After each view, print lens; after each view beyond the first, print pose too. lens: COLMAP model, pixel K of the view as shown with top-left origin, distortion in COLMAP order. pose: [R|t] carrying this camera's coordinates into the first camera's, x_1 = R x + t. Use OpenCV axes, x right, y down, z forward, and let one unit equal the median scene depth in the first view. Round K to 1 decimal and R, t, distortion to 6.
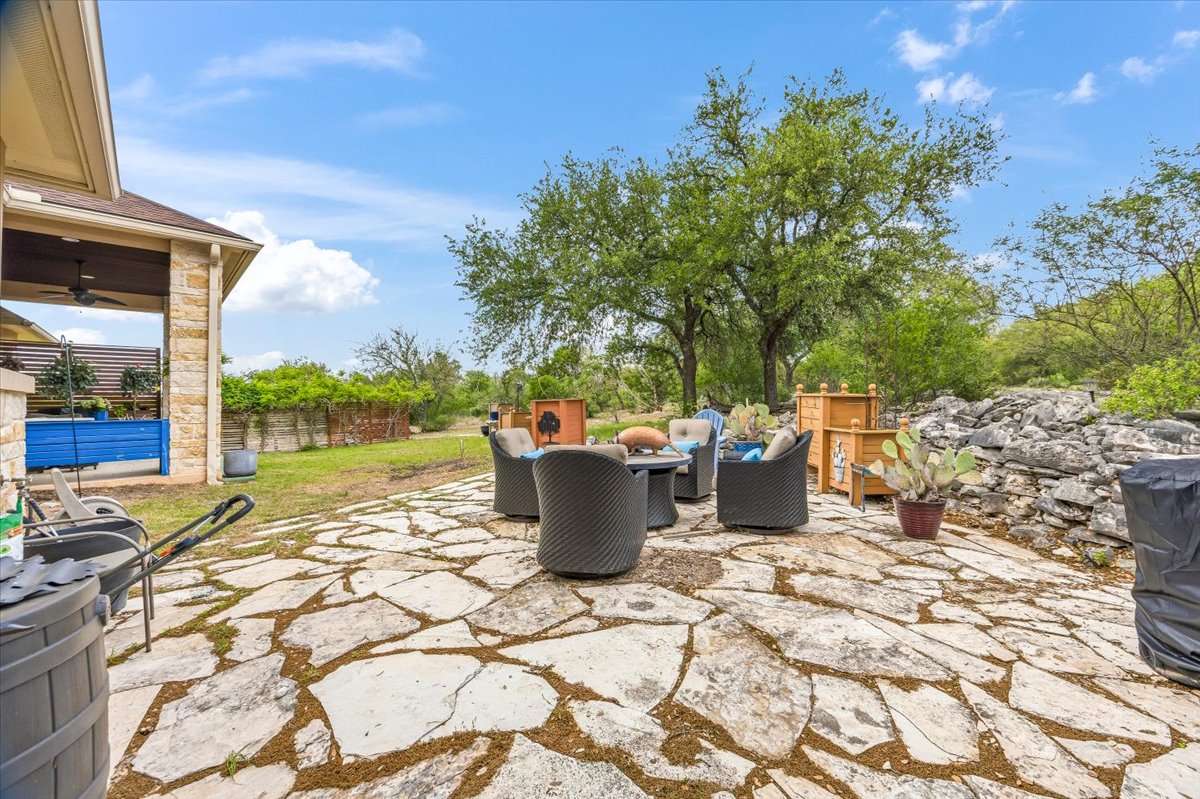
lens RADIAL K [[454.2, 0, 603.3], [0, 454.2, 398.8], [0, 0, 1]] dist [-0.001334, -0.000372]
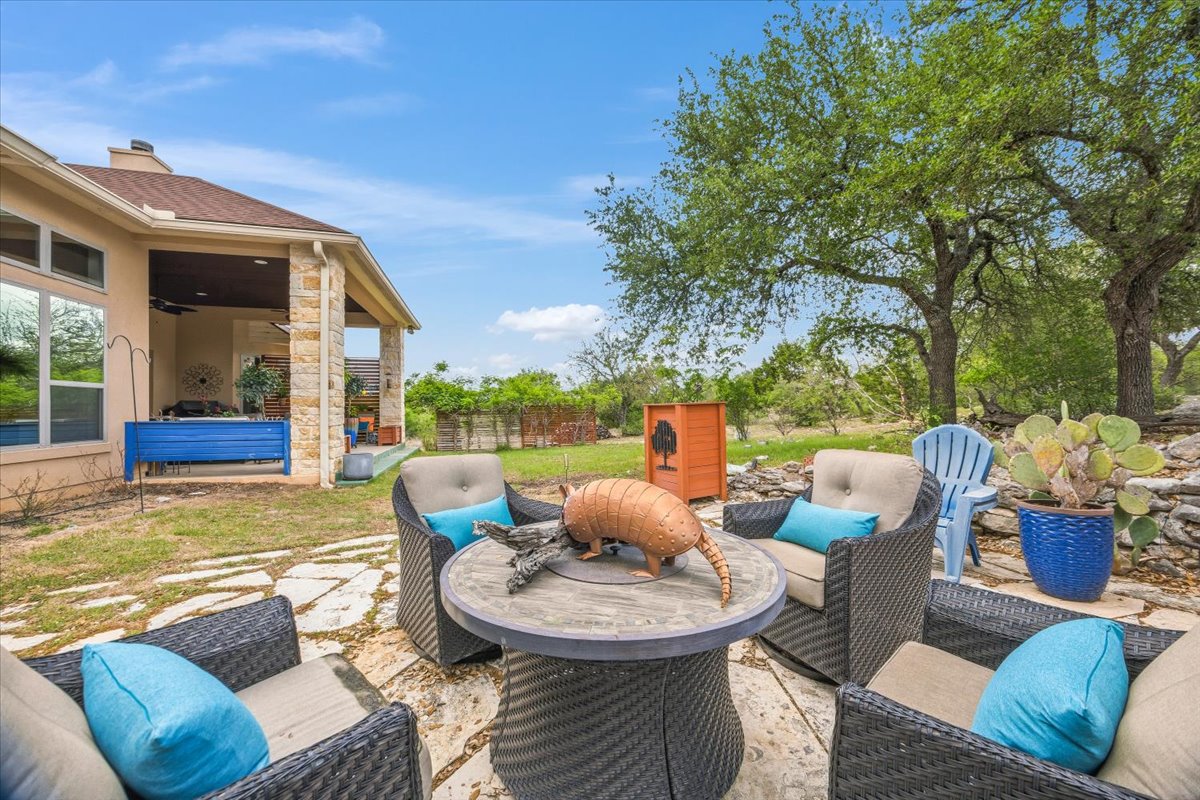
lens RADIAL K [[454.2, 0, 600.5], [0, 454.2, 407.8], [0, 0, 1]] dist [-0.001334, -0.000372]
pose [[0.874628, 0.009383, -0.484703, 0.123567], [-0.004141, 0.999921, 0.011885, 0.001071], [0.484776, -0.008388, 0.874598, 0.362856]]
